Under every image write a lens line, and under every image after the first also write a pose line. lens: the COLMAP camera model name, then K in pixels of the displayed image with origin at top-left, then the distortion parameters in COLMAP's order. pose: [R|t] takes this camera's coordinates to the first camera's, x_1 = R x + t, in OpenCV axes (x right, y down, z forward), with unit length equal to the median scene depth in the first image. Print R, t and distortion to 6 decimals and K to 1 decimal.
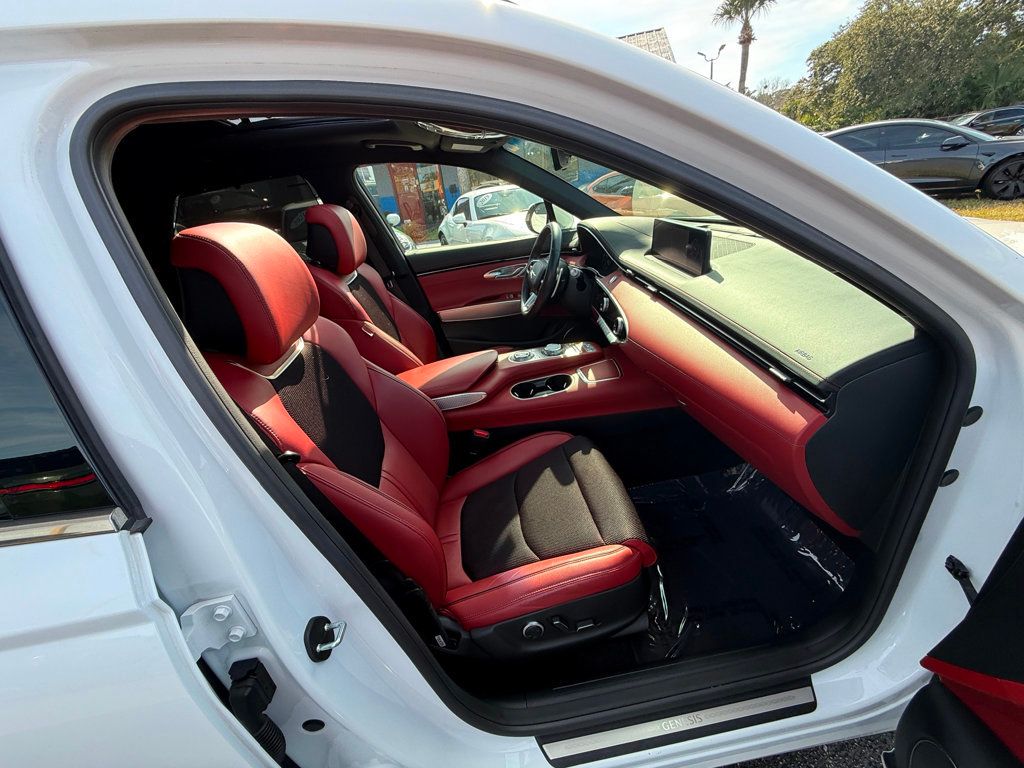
lens RADIAL K [[404.7, 0, 508.3], [0, 404.7, 384.8], [0, 0, 1]] dist [-0.000050, 0.000385]
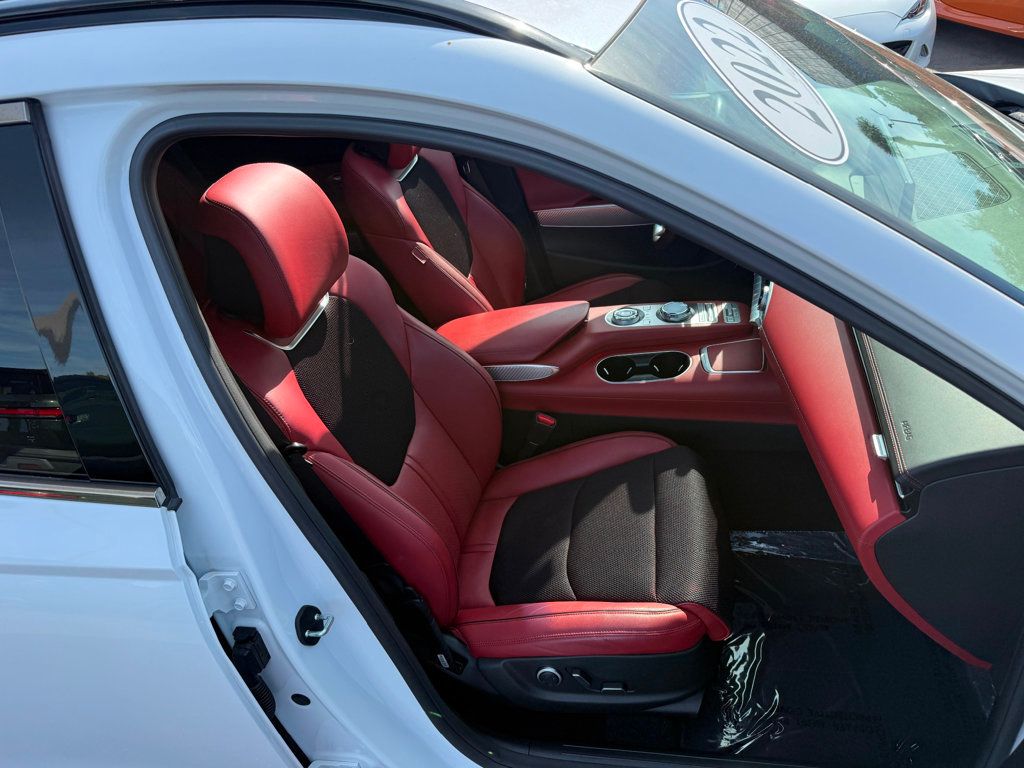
lens RADIAL K [[731.0, 0, 512.0], [0, 731.0, 384.0], [0, 0, 1]] dist [0.206494, -0.438121]
pose [[0.956006, 0.150831, -0.251601, 0.280820], [-0.105761, 0.977225, 0.183973, -0.258843], [0.273620, -0.149270, 0.950185, -0.395014]]
